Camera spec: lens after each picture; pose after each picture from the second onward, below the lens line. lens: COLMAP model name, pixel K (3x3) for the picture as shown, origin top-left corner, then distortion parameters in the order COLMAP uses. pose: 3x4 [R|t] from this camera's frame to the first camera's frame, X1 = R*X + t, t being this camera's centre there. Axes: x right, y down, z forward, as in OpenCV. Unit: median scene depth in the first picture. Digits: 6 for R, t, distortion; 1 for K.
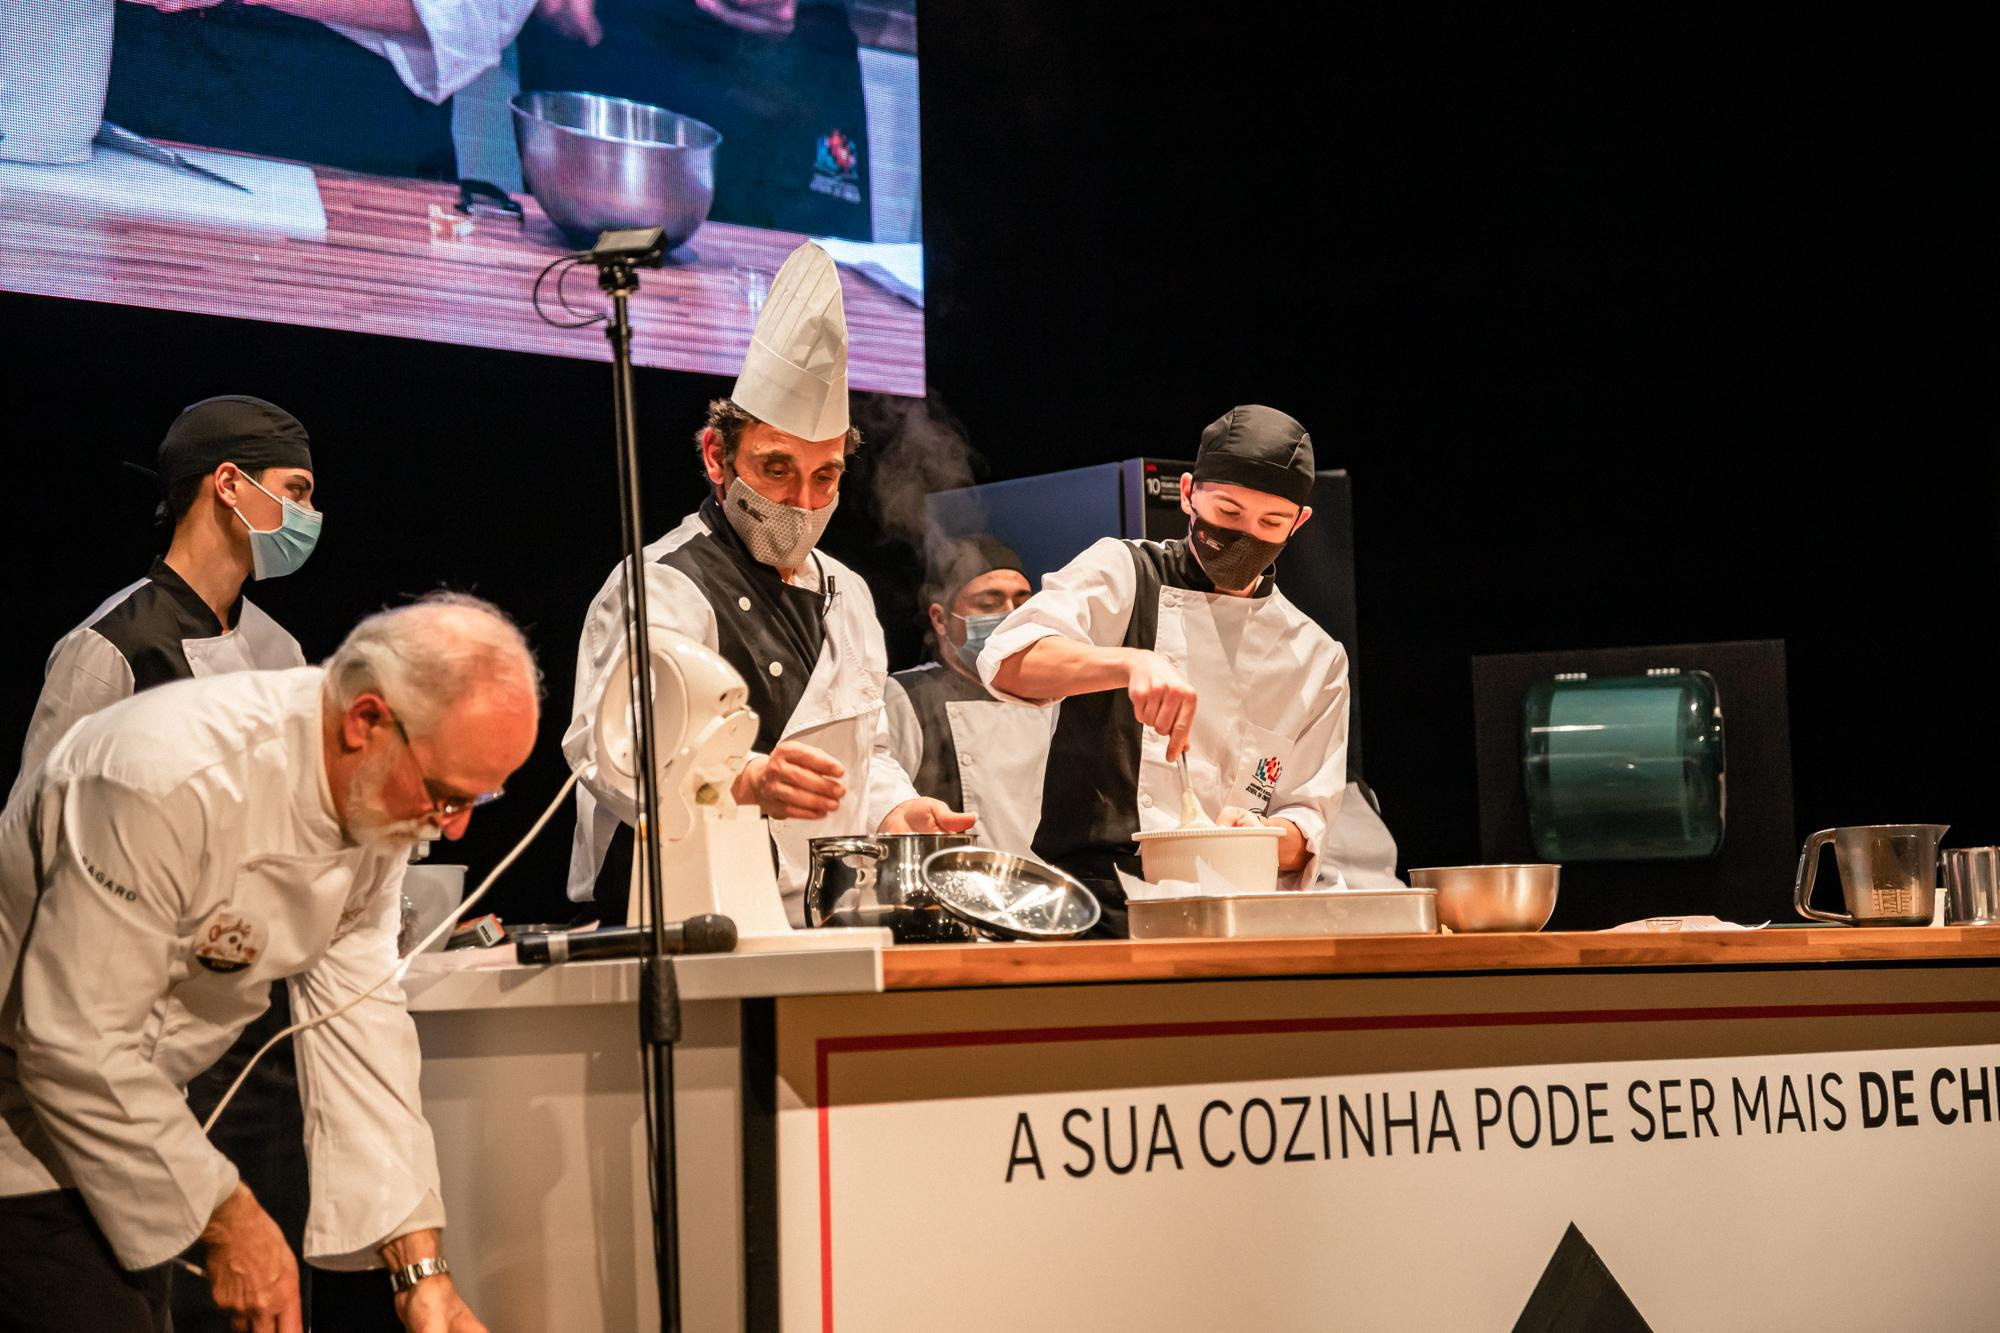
lens RADIAL K [[4032.0, 0, 1000.0], [0, 4032.0, 666.5], [0, 0, 1]] dist [0.856645, -3.212317]
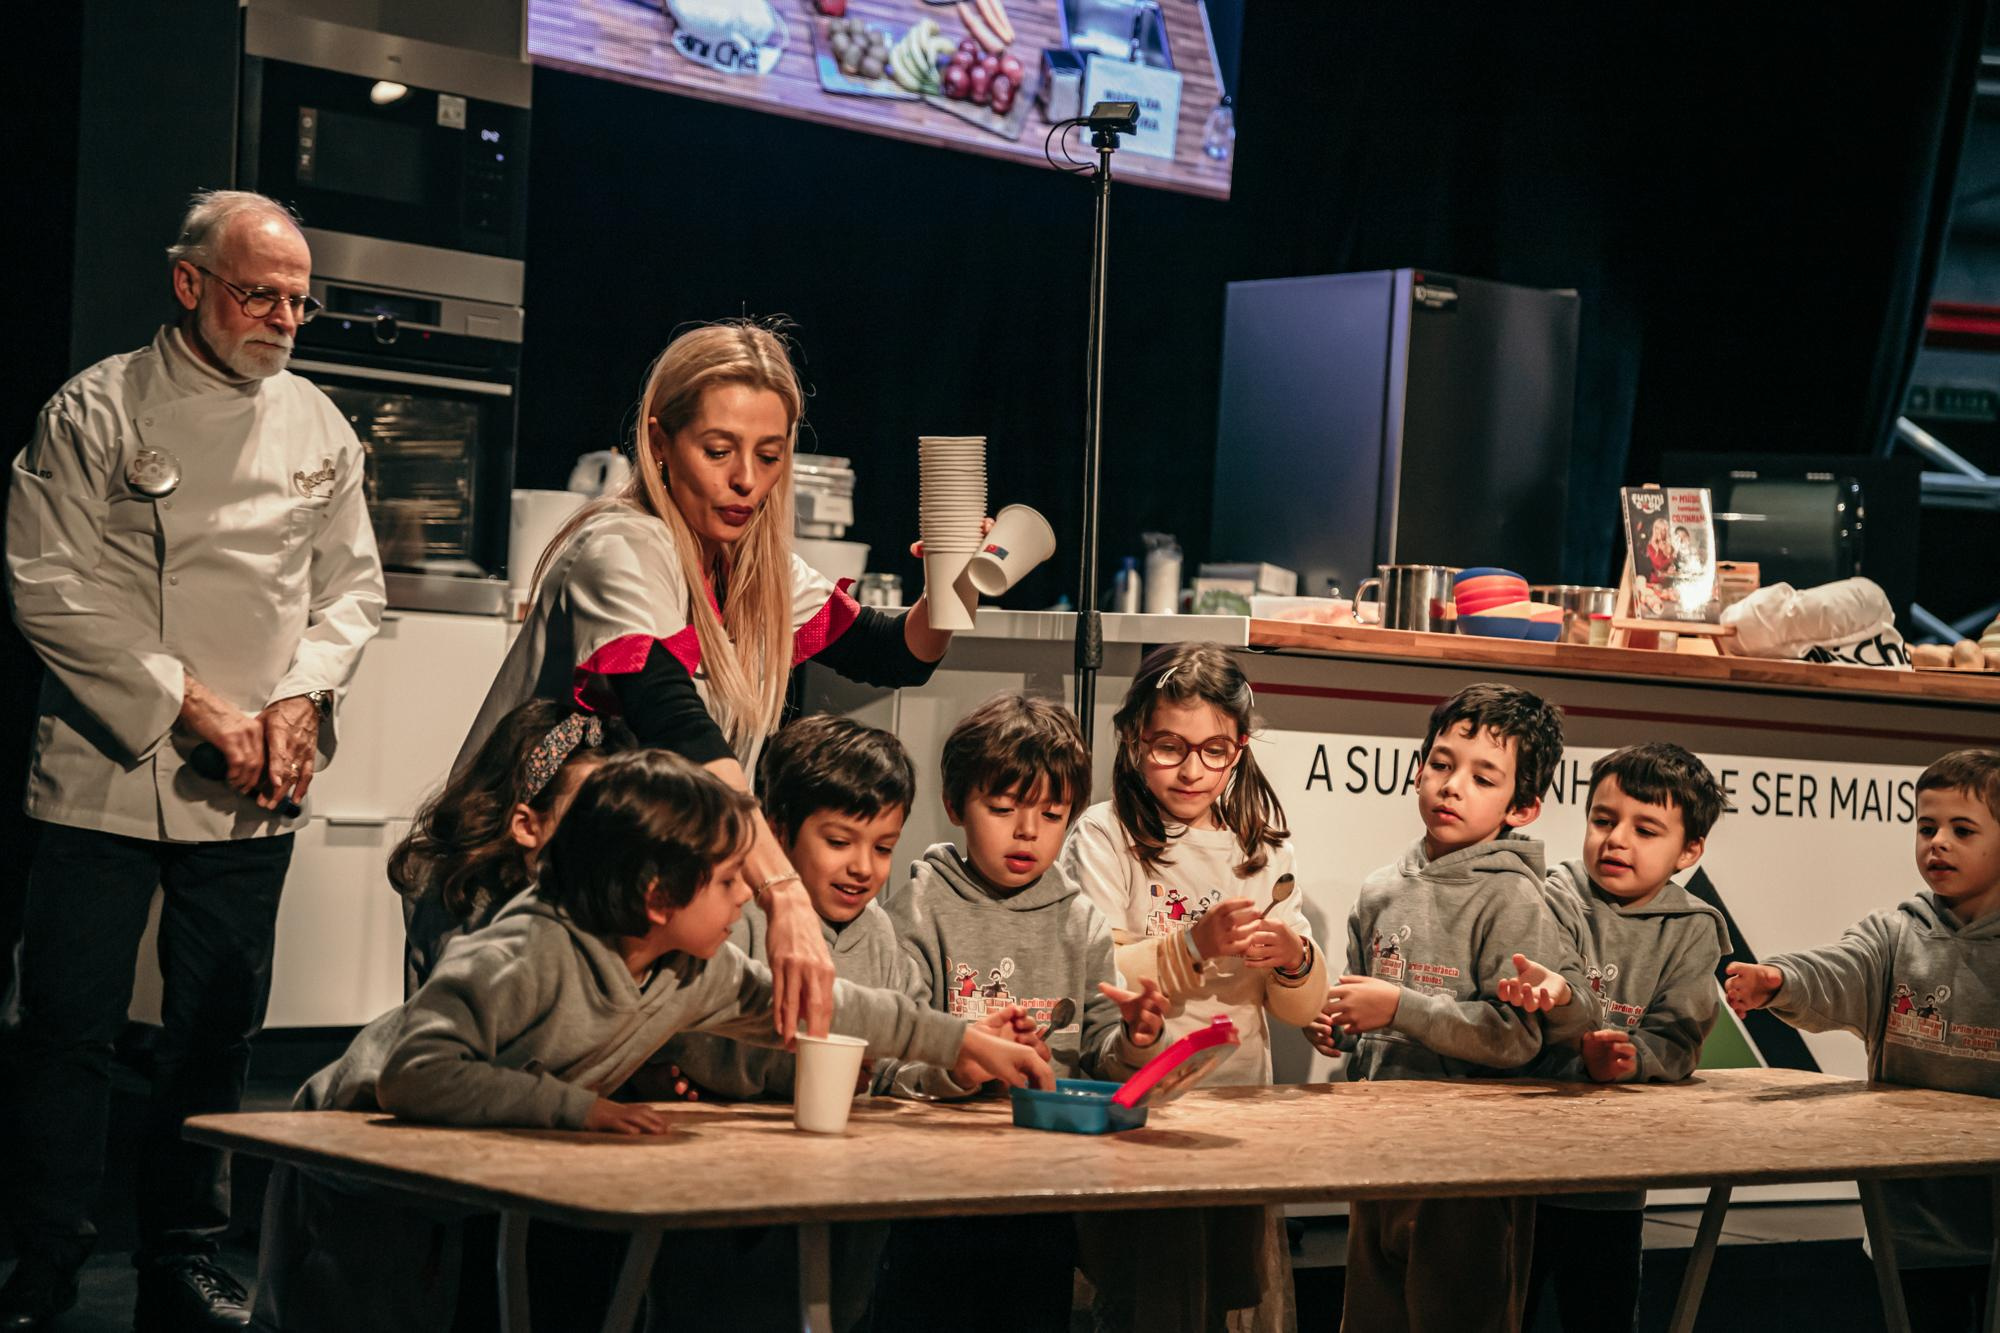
lens RADIAL K [[3837.8, 0, 1000.0], [0, 3837.8, 666.5], [0, 0, 1]] dist [0.703581, -1.774490]
pose [[0.994649, 0.093939, -0.042988, -0.044047], [-0.090944, 0.993600, 0.066997, 0.001081], [0.049007, -0.062729, 0.996827, -0.309984]]
